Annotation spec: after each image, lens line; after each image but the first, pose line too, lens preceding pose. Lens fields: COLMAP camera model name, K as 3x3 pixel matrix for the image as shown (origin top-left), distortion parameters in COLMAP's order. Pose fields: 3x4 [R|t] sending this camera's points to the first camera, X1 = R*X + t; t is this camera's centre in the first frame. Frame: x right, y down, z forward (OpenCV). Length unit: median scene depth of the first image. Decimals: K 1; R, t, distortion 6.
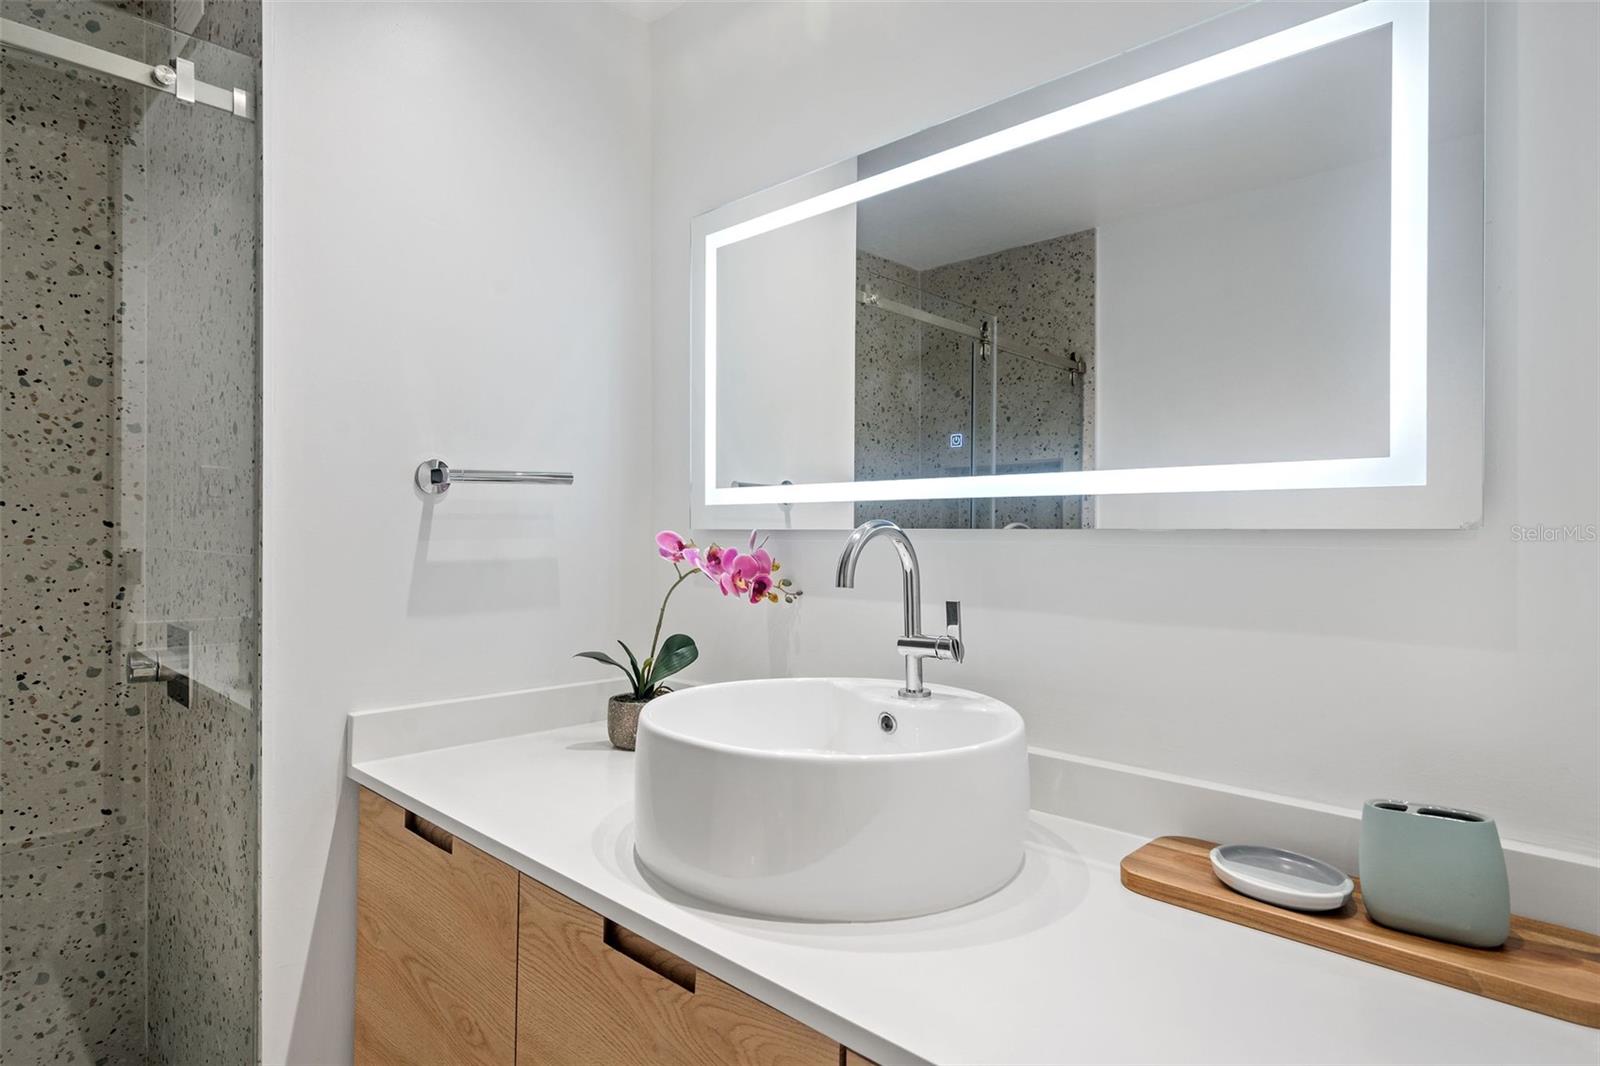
lens RADIAL K [[839.7, 0, 792.1], [0, 839.7, 525.5], [0, 0, 1]] dist [0.001346, 0.001616]
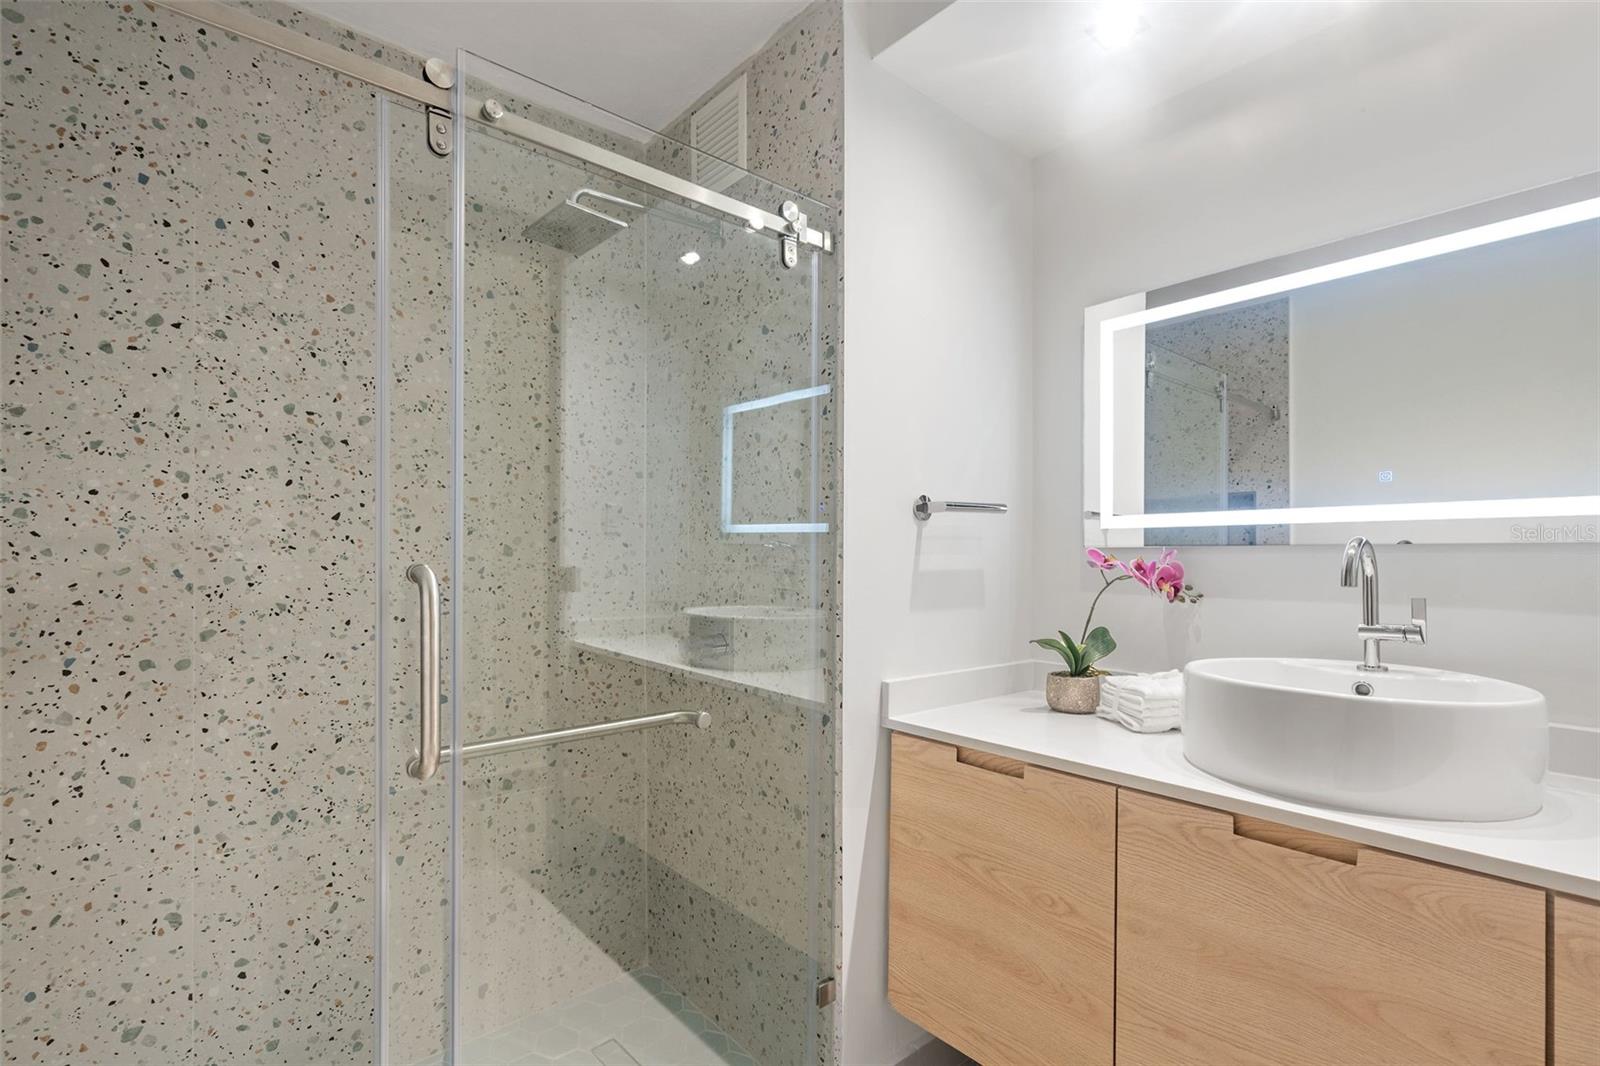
lens RADIAL K [[717.3, 0, 789.3], [0, 717.3, 553.6], [0, 0, 1]] dist [-0.000252, 0.001297]
pose [[0.995333, -0.001148, -0.096491, -0.523066], [0.001320, 0.999998, 0.001720, 0.012804], [0.096489, -0.001839, 0.995332, -0.167750]]
